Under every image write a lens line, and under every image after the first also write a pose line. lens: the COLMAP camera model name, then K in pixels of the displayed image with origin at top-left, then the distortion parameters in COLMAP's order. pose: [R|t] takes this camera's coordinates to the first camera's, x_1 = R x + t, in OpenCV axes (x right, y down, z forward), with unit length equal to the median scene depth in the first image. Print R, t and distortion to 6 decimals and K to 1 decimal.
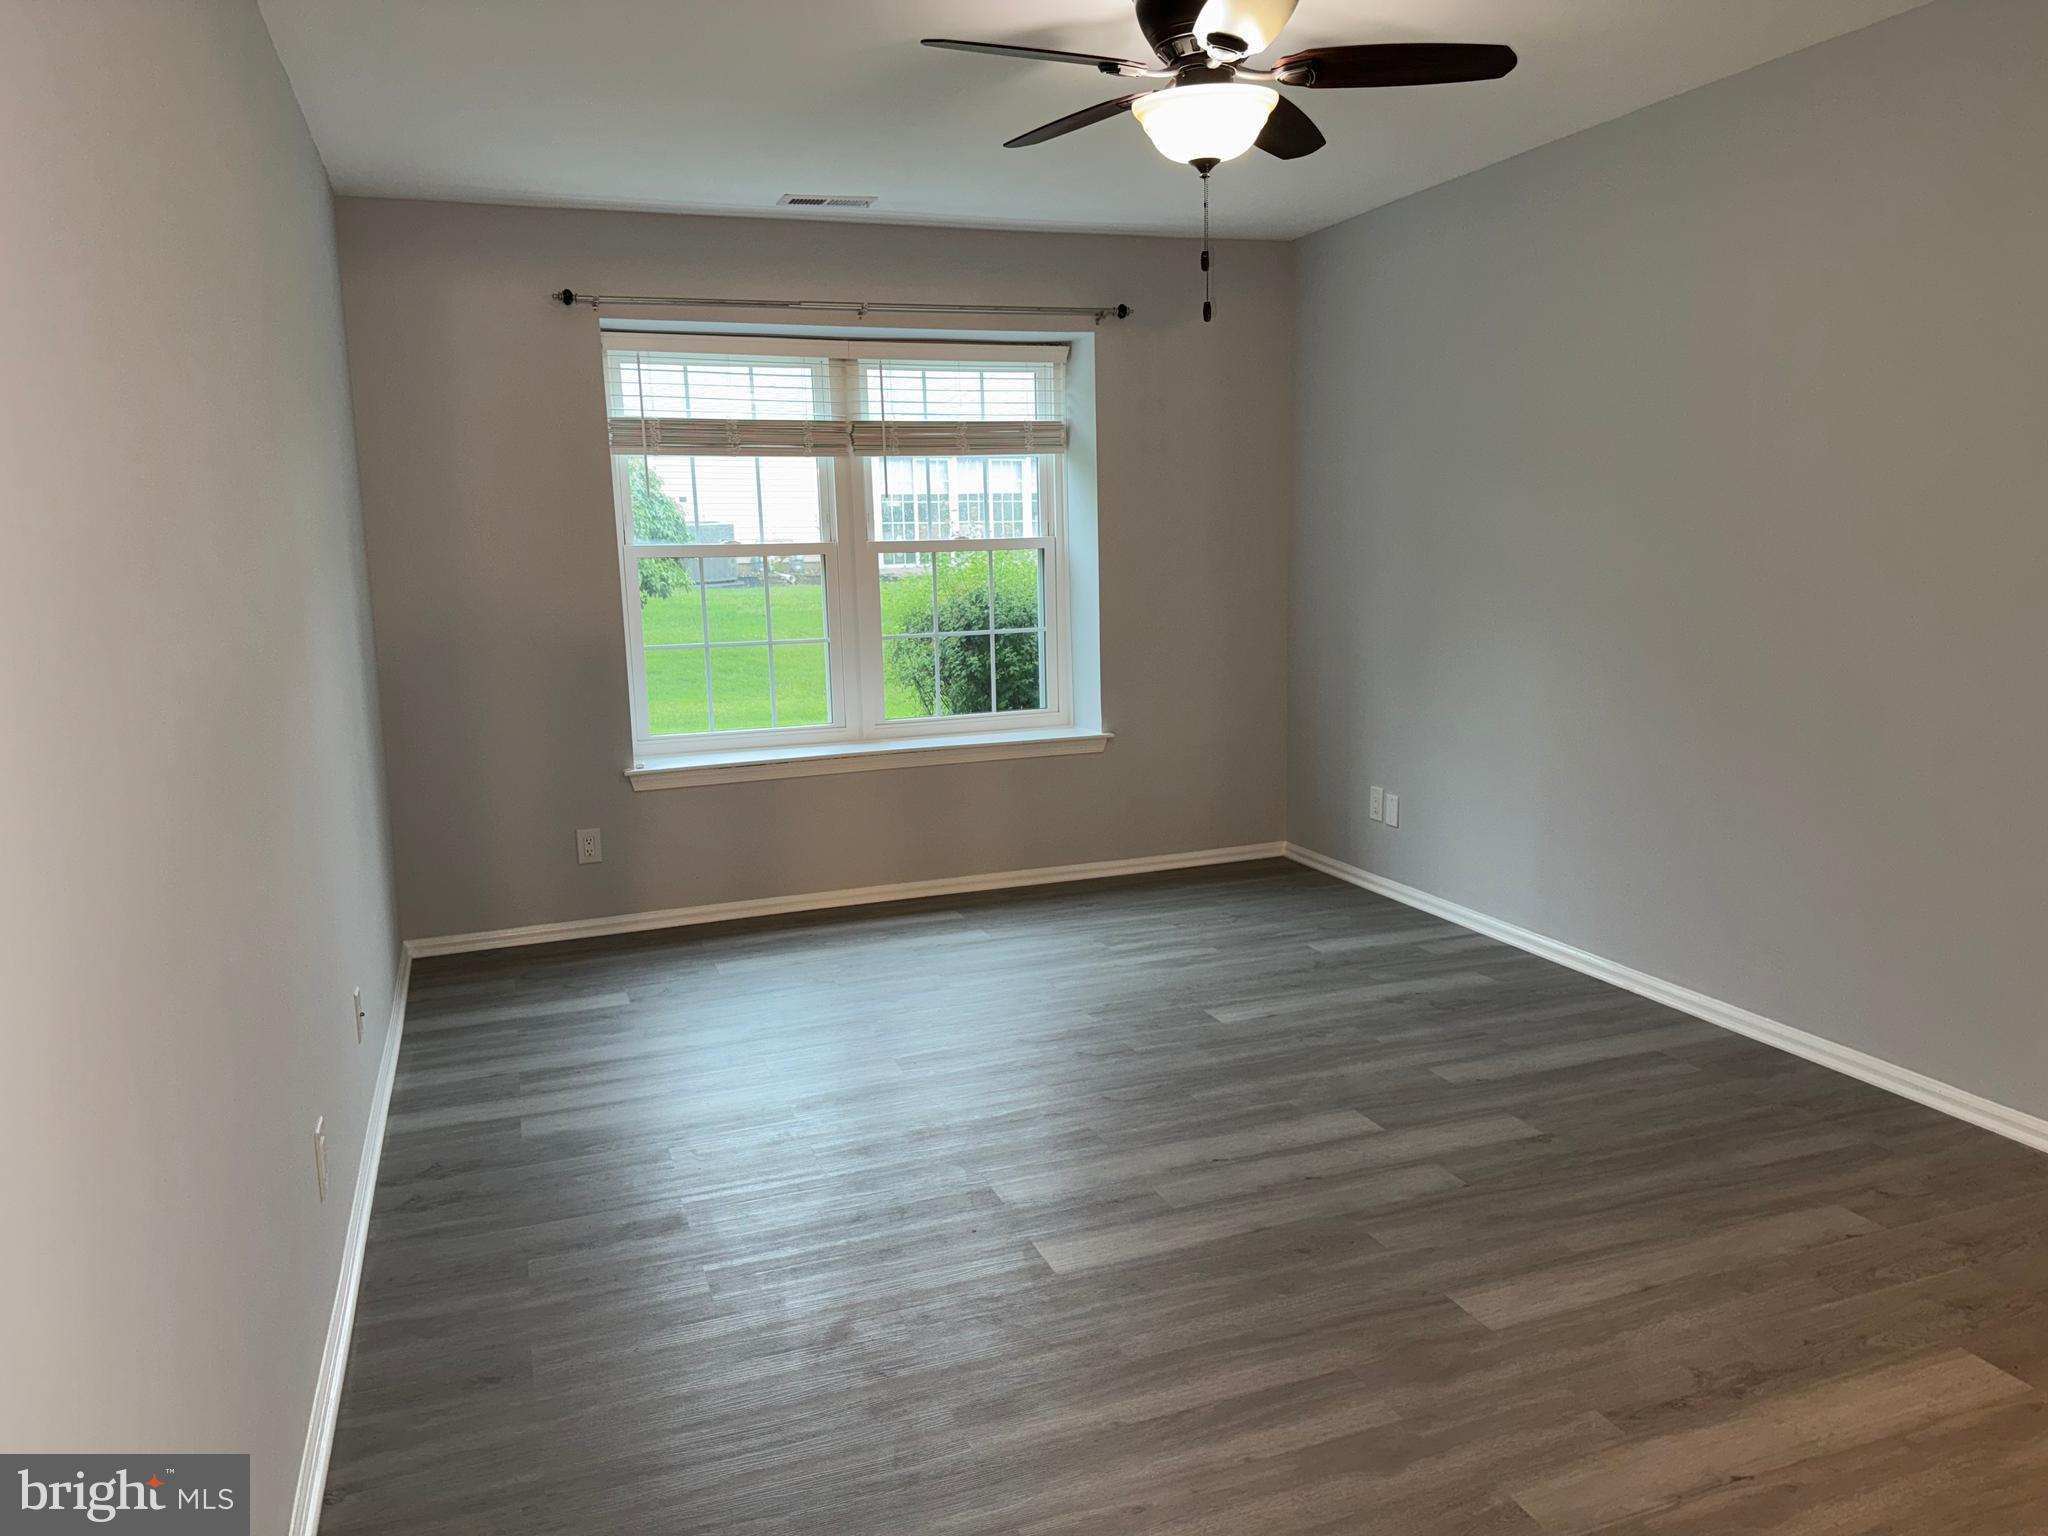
lens RADIAL K [[1434.7, 0, 1015.1], [0, 1434.7, 763.5], [0, 0, 1]] dist [0.081380, -0.099842]
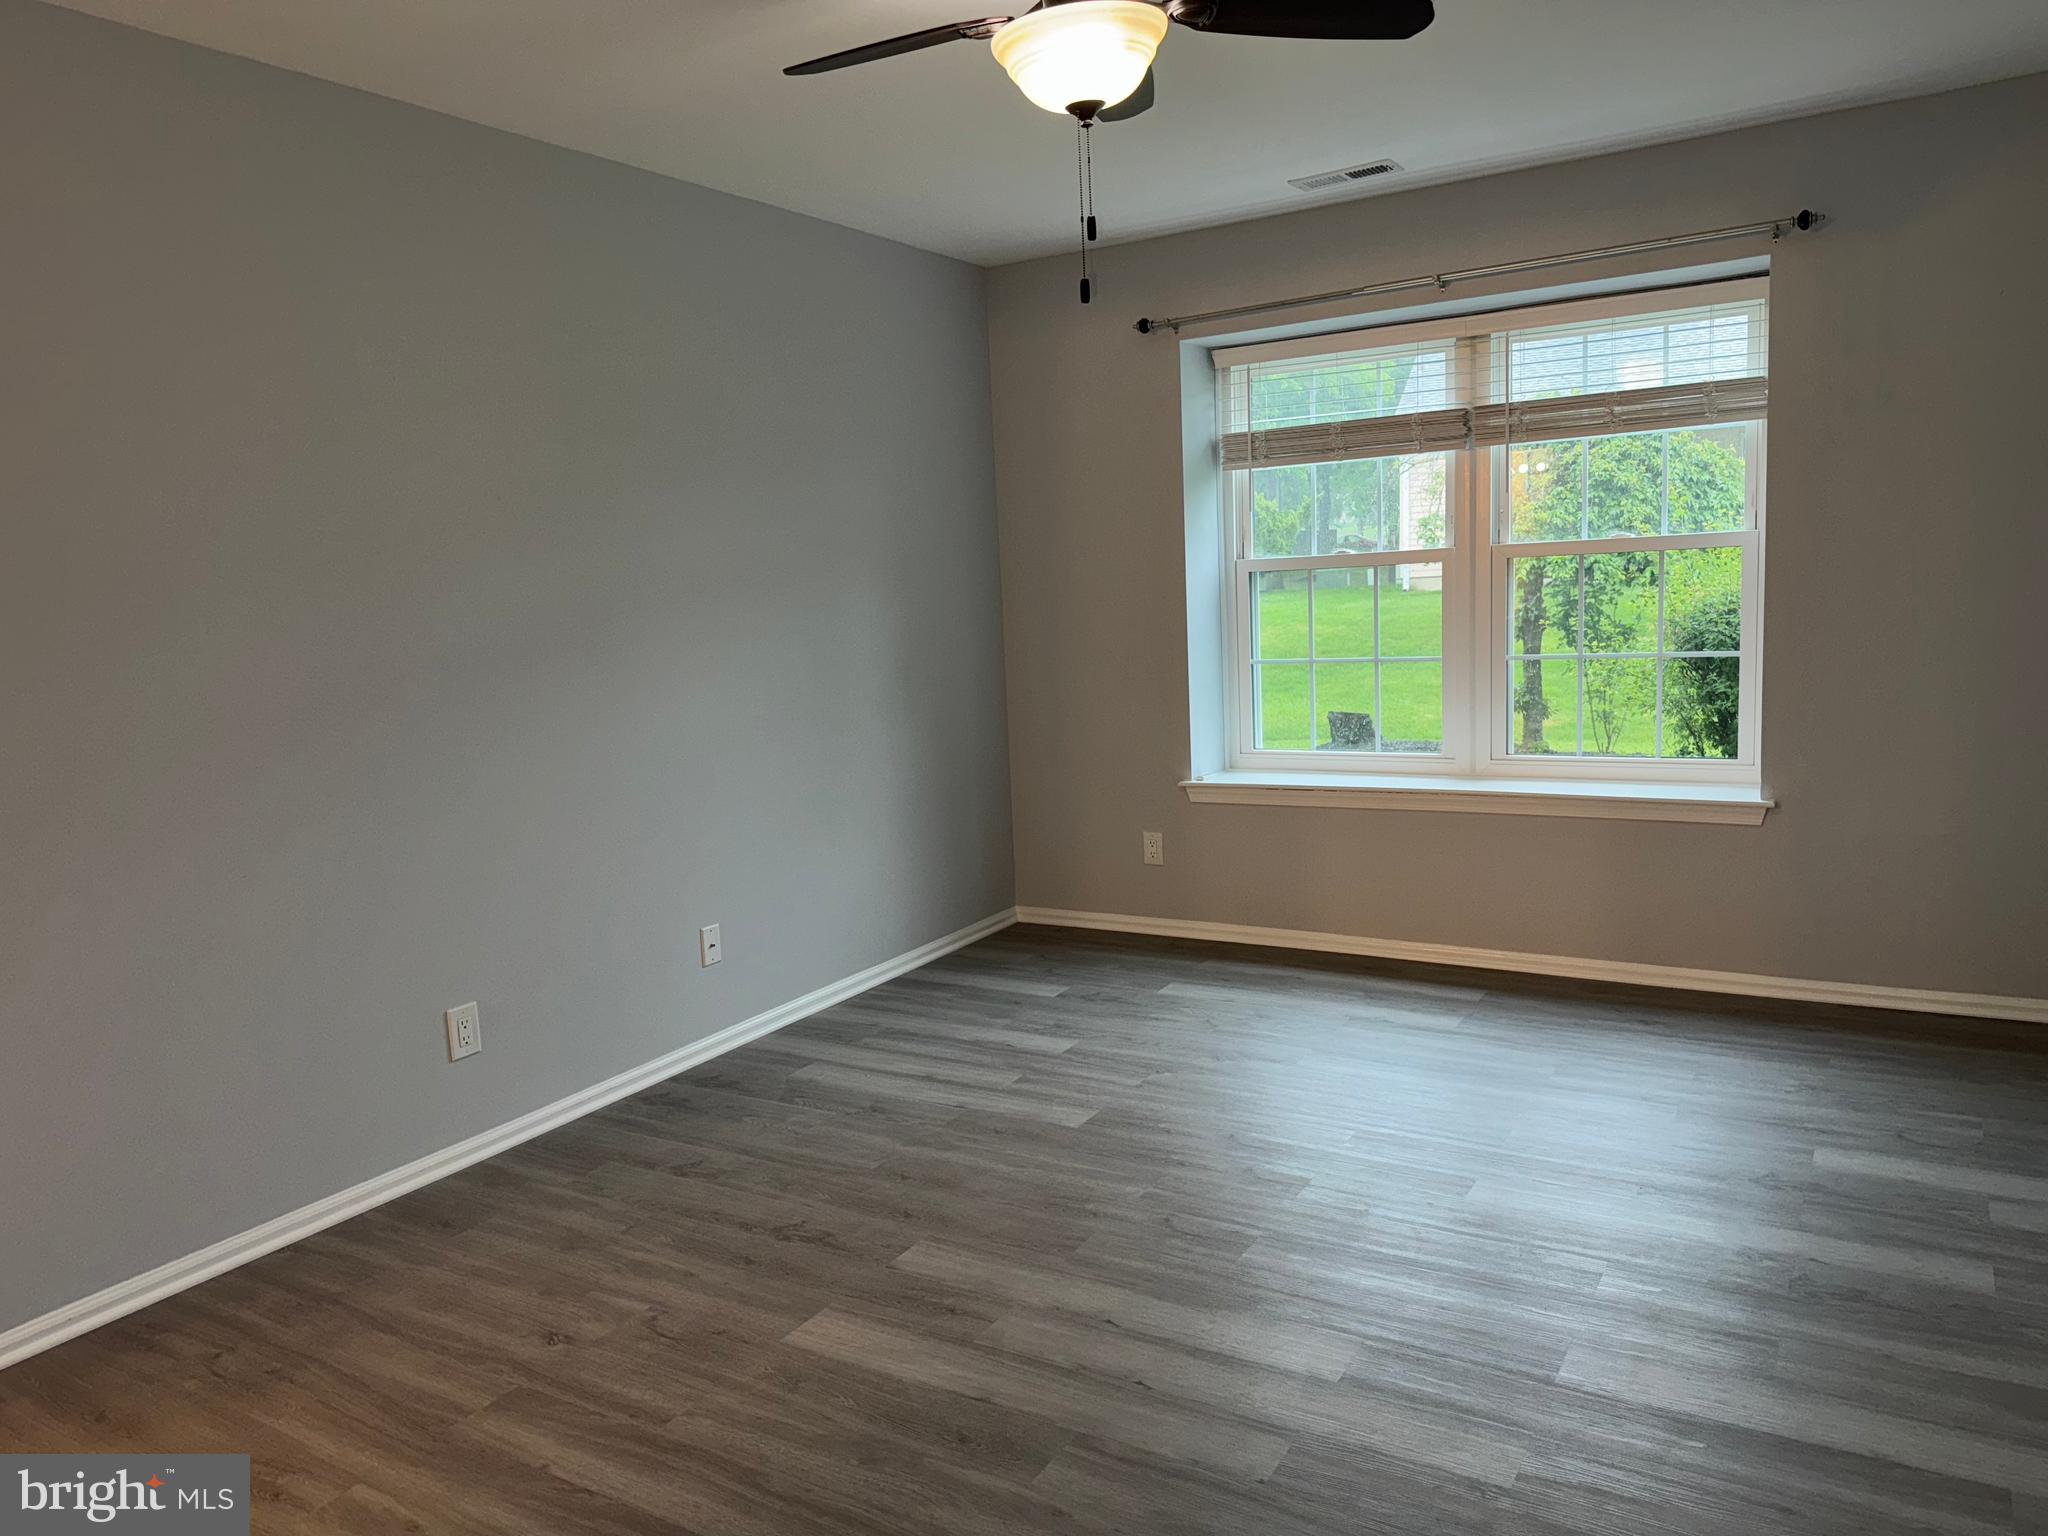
lens RADIAL K [[1434.7, 0, 1019.0], [0, 1434.7, 766.1], [0, 0, 1]] dist [0.081380, -0.099842]
pose [[0.619340, 0.097790, -0.779009, 0.448610], [-0.089771, 0.994526, 0.053474, -0.049013], [0.779974, 0.036814, 0.624728, 0.270856]]
